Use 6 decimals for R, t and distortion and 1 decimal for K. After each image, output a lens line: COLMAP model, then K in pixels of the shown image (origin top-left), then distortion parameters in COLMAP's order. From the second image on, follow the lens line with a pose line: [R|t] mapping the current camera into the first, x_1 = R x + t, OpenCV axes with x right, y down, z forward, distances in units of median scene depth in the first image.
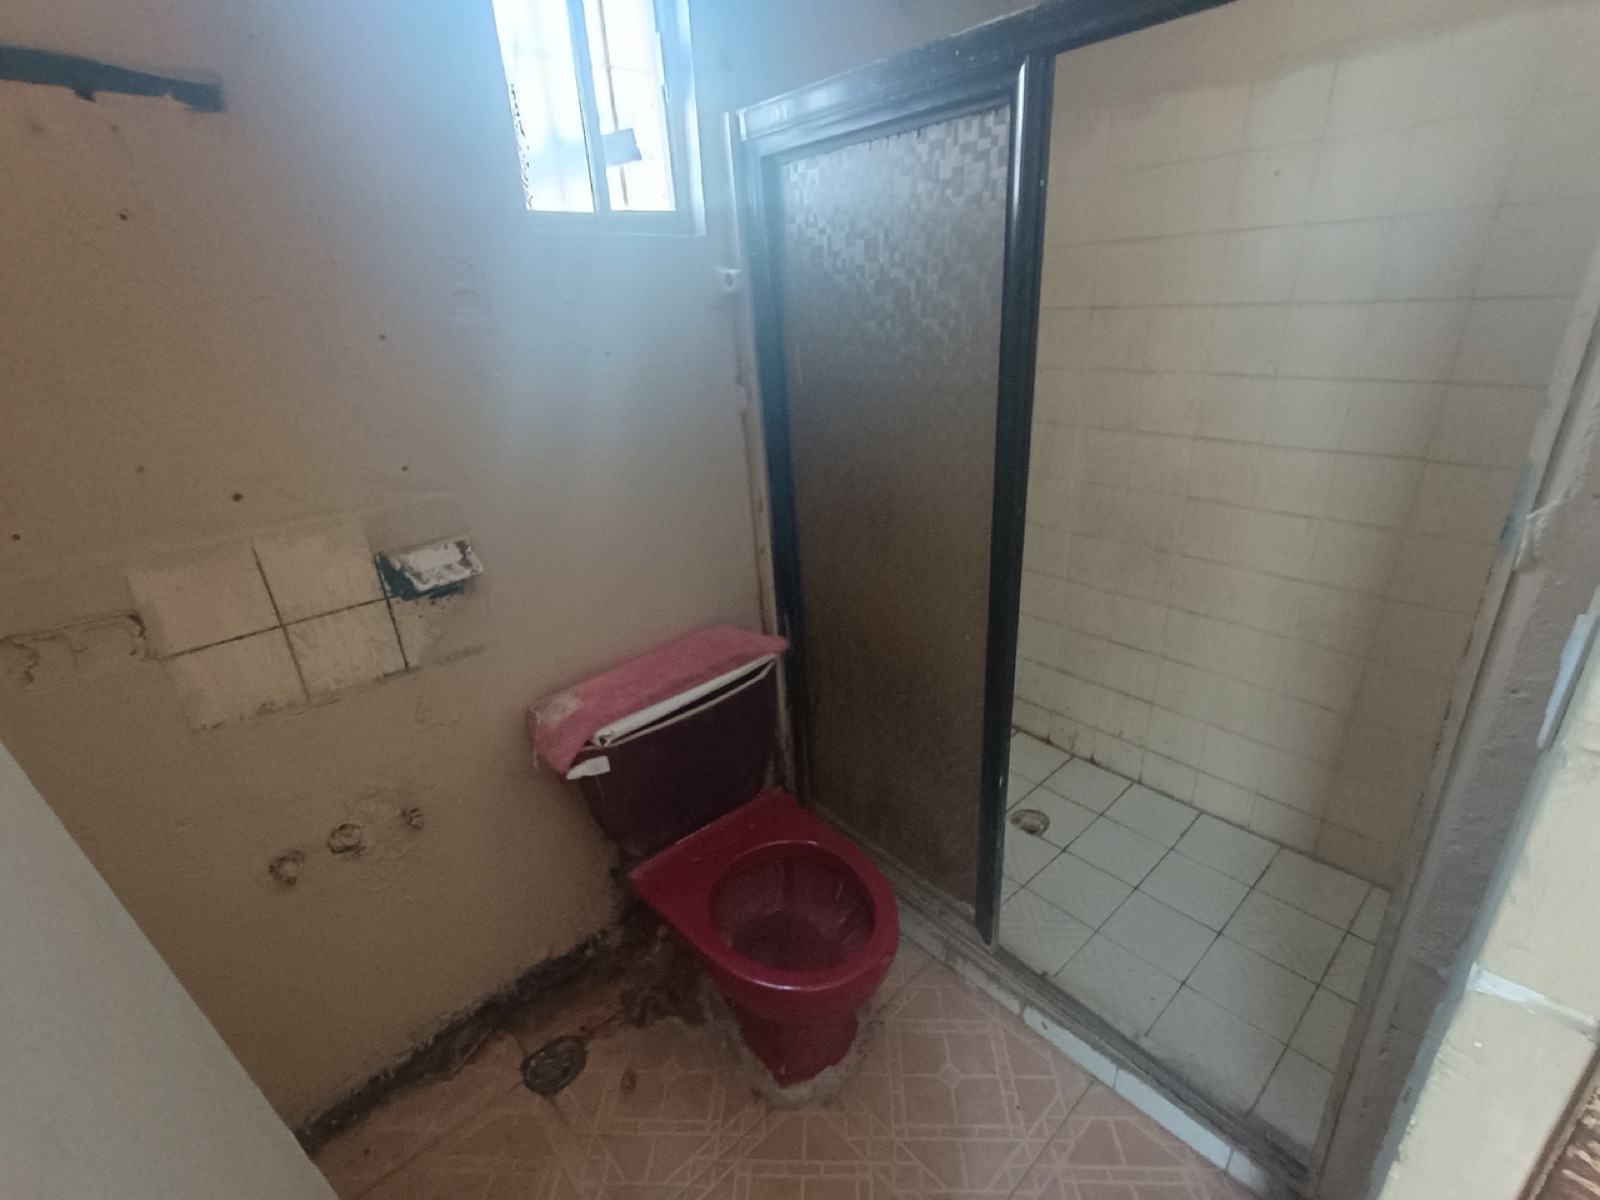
lens RADIAL K [[720.8, 0, 801.5], [0, 720.8, 597.0], [0, 0, 1]] dist [-0.000935, 0.000423]
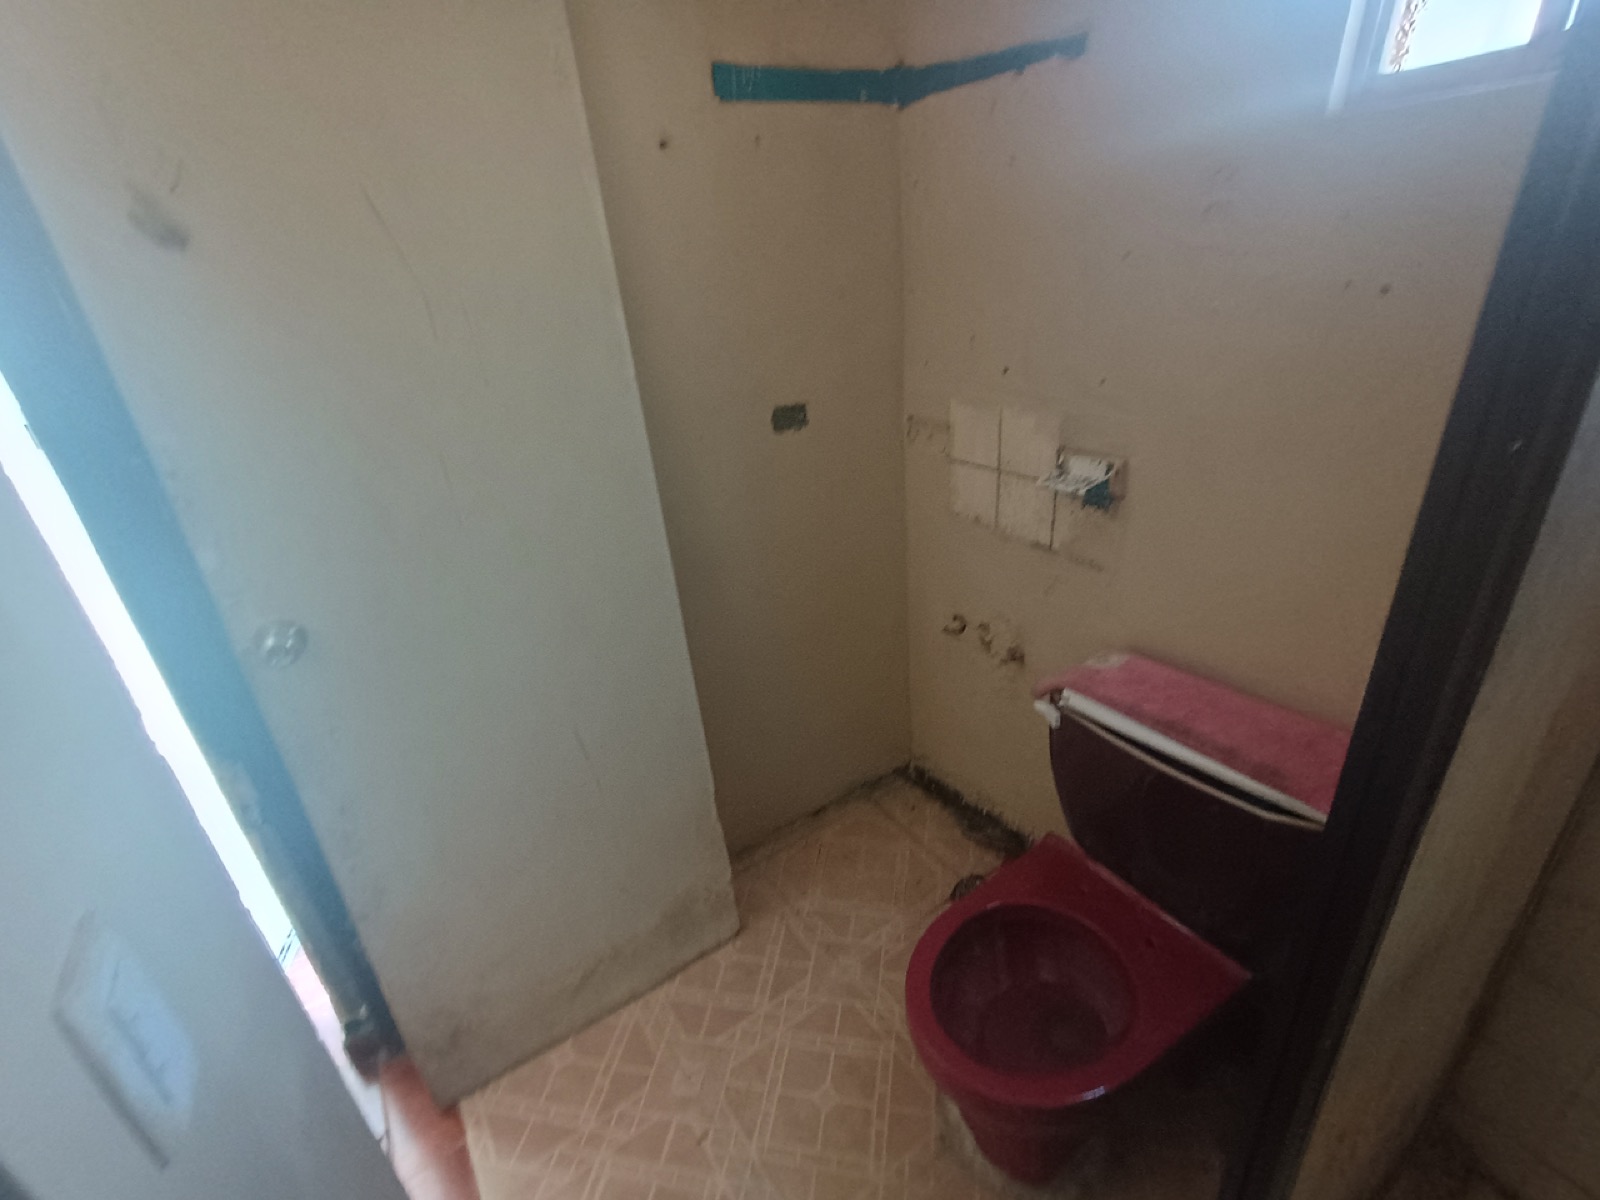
lens RADIAL K [[720.8, 0, 801.5], [0, 720.8, 597.0], [0, 0, 1]] dist [-0.000935, 0.000423]
pose [[-0.109176, 0.492212, -0.863602, 0.550274], [-0.304484, 0.810473, 0.500424, -0.300947], [0.946240, 0.317587, 0.061386, 0.575787]]
